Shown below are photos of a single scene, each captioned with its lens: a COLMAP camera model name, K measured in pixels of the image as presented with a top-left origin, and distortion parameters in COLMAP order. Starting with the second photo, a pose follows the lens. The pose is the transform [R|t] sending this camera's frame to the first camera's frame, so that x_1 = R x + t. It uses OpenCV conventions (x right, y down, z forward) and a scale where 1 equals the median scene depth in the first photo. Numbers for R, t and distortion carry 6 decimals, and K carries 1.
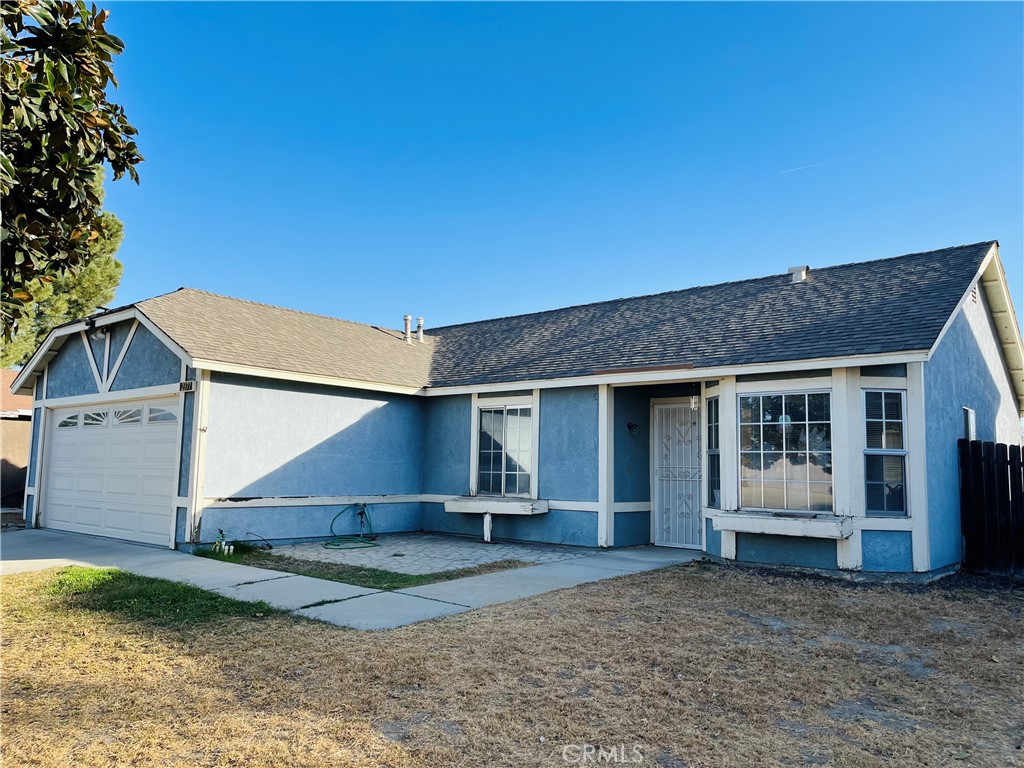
lens RADIAL K [[778.3, 0, 512.0], [0, 778.3, 384.0], [0, 0, 1]] dist [0.072200, -0.000958]
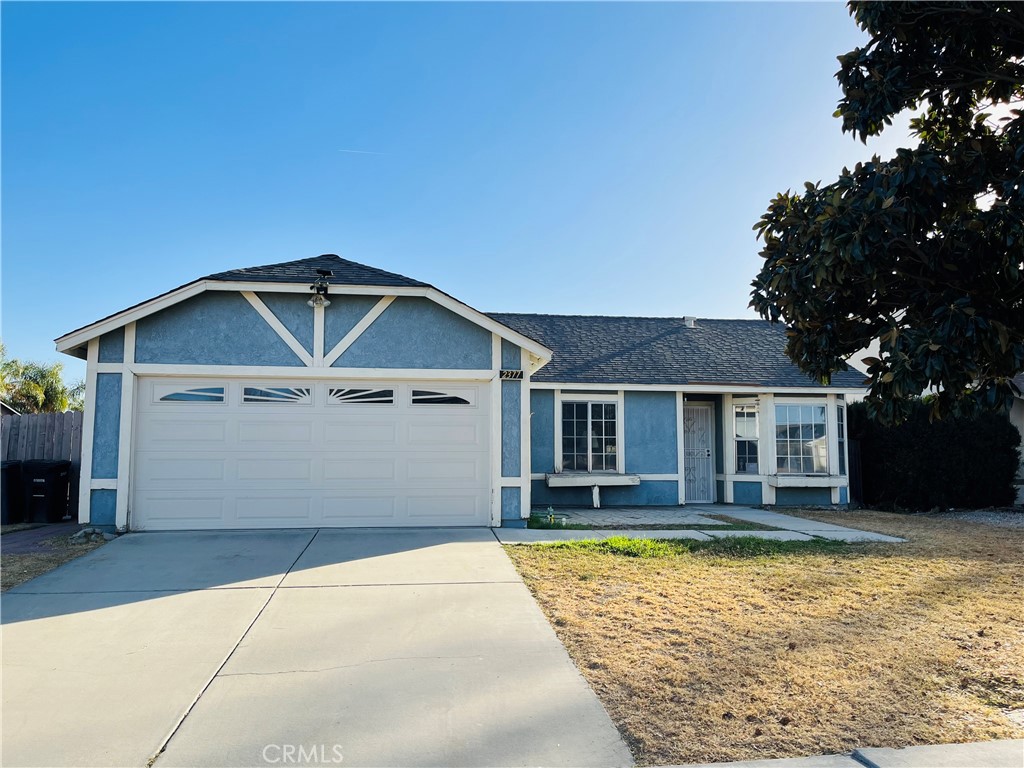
lens RADIAL K [[778.3, 0, 512.0], [0, 778.3, 384.0], [0, 0, 1]] dist [0.072200, -0.000958]
pose [[0.663167, 0.058340, 0.746194, -1.088036], [-0.073394, 0.997222, -0.012739, 0.026256], [-0.744865, -0.046318, 0.665606, 0.263676]]
